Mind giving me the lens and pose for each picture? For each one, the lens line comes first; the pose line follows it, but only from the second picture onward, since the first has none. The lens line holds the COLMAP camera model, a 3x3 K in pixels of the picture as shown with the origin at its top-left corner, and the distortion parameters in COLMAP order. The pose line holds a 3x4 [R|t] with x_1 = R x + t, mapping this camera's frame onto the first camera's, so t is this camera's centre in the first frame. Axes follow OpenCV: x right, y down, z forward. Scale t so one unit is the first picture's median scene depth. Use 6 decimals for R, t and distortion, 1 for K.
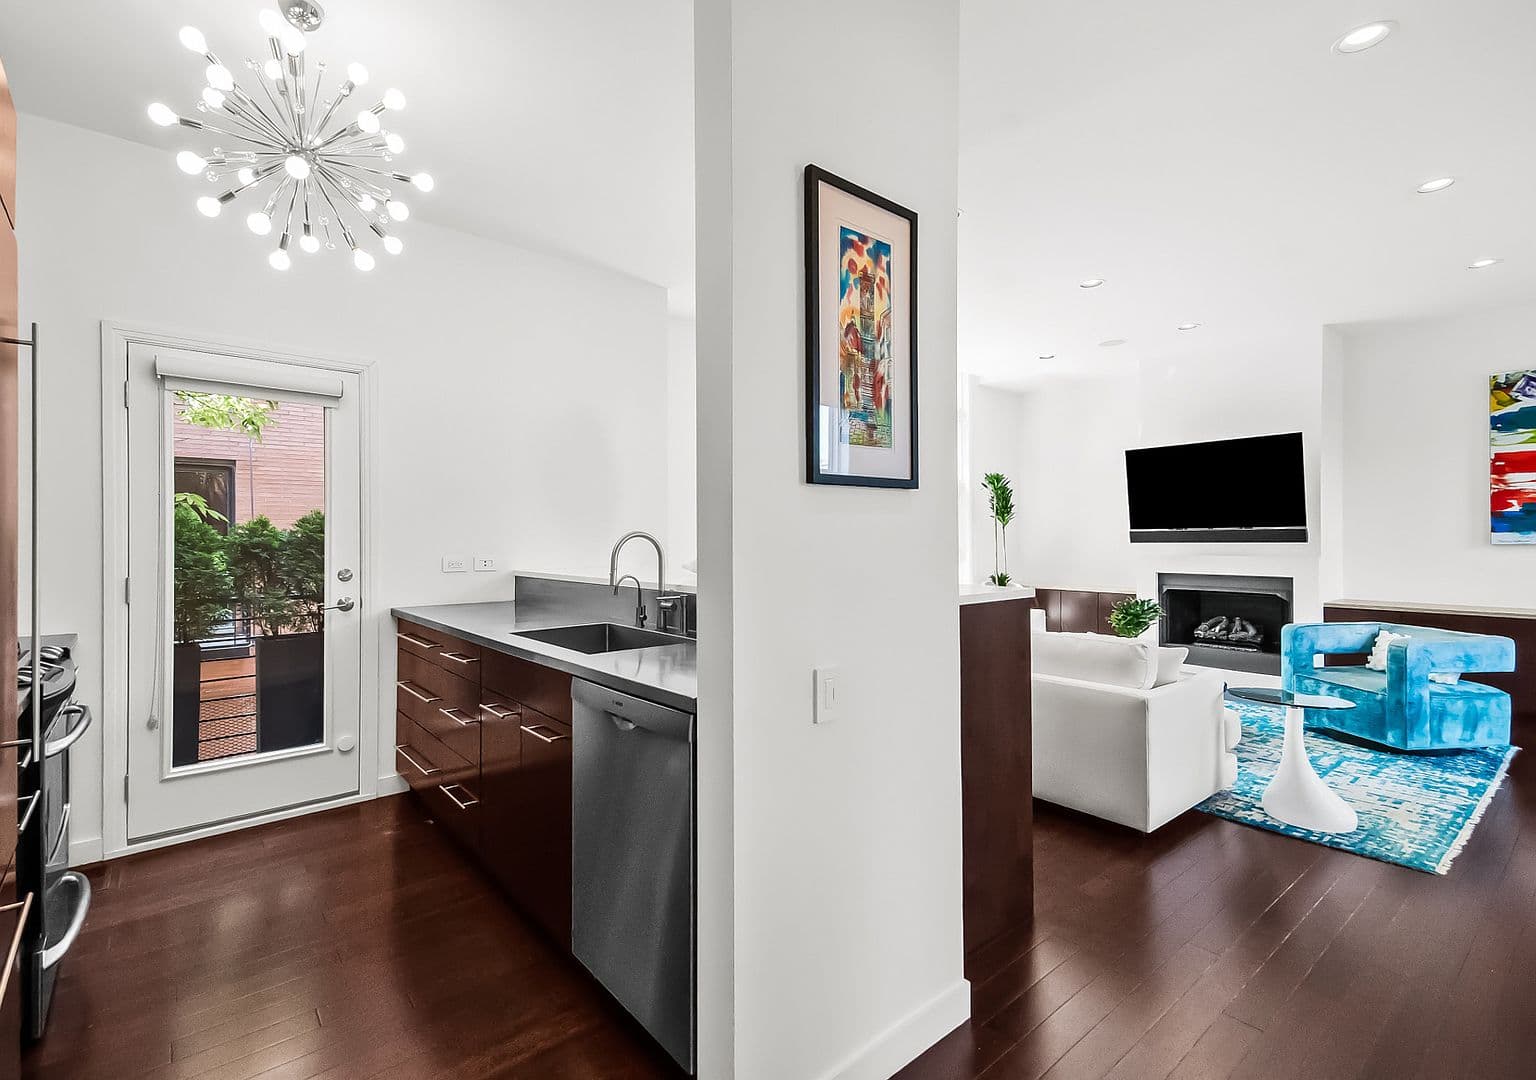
lens RADIAL K [[709.0, 0, 762.0], [0, 709.0, 533.7], [0, 0, 1]] dist [0.021968, 0.000095]
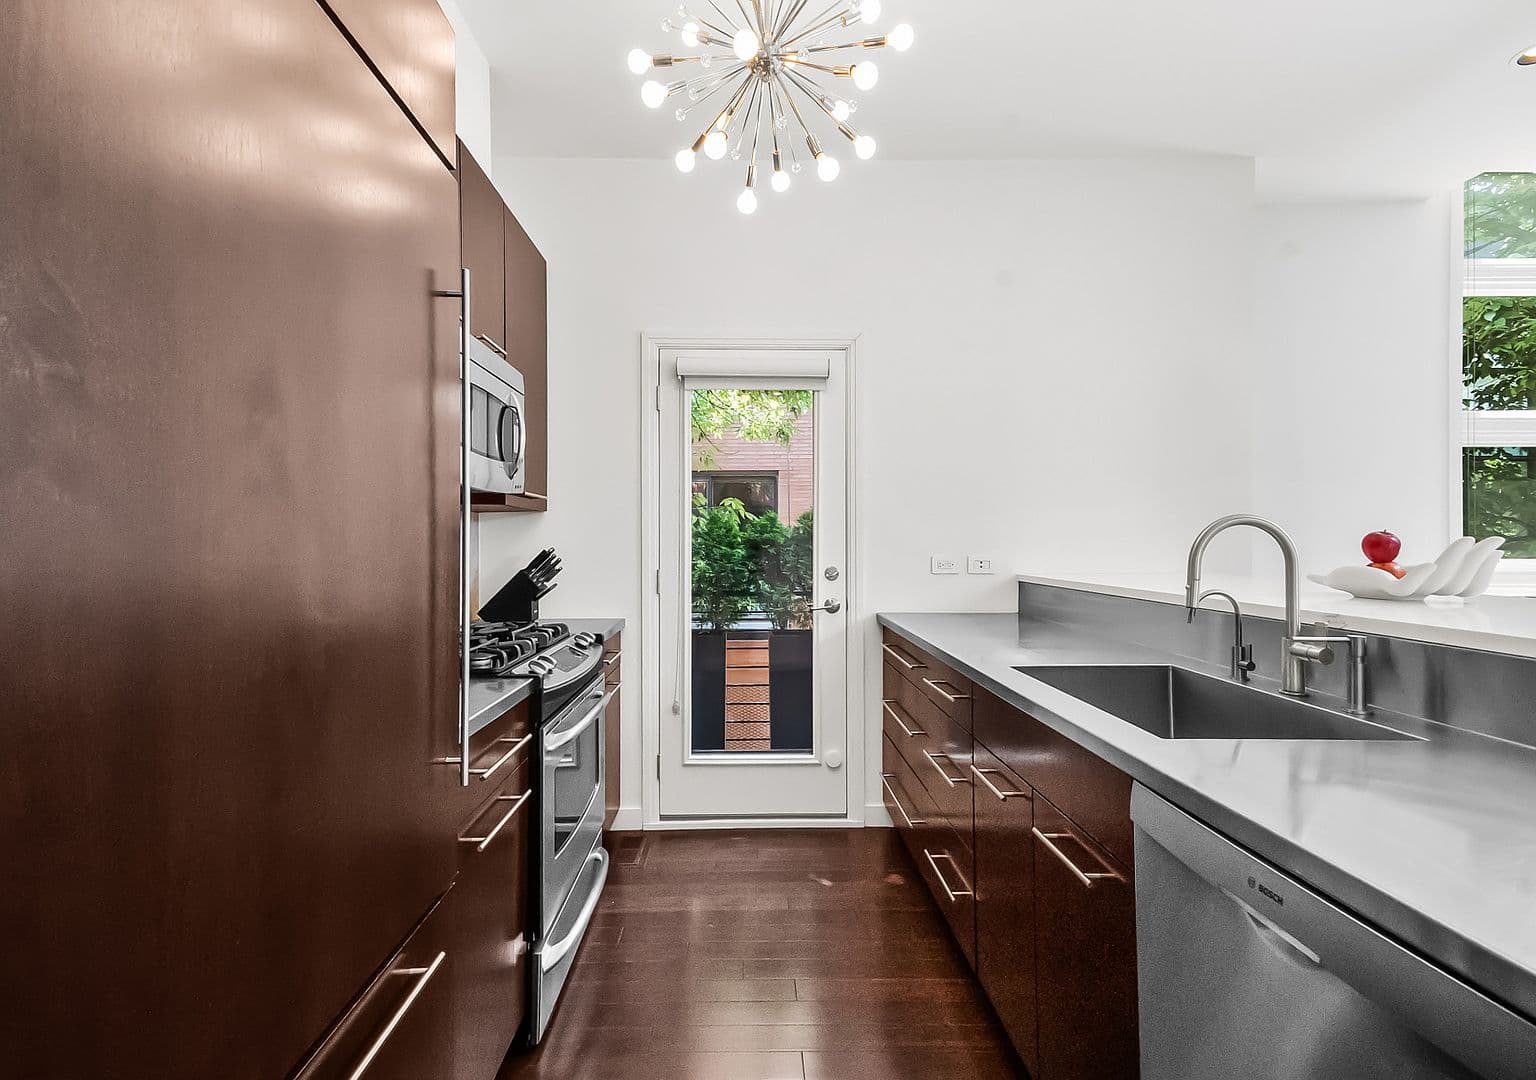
lens RADIAL K [[709.0, 0, 762.0], [0, 709.0, 533.7], [0, 0, 1]] dist [0.021968, 0.000095]
pose [[0.780687, -0.002600, -0.624917, -0.089794], [0.000477, 0.999994, -0.003565, 0.010627], [0.624922, 0.002485, 0.780683, 0.241513]]
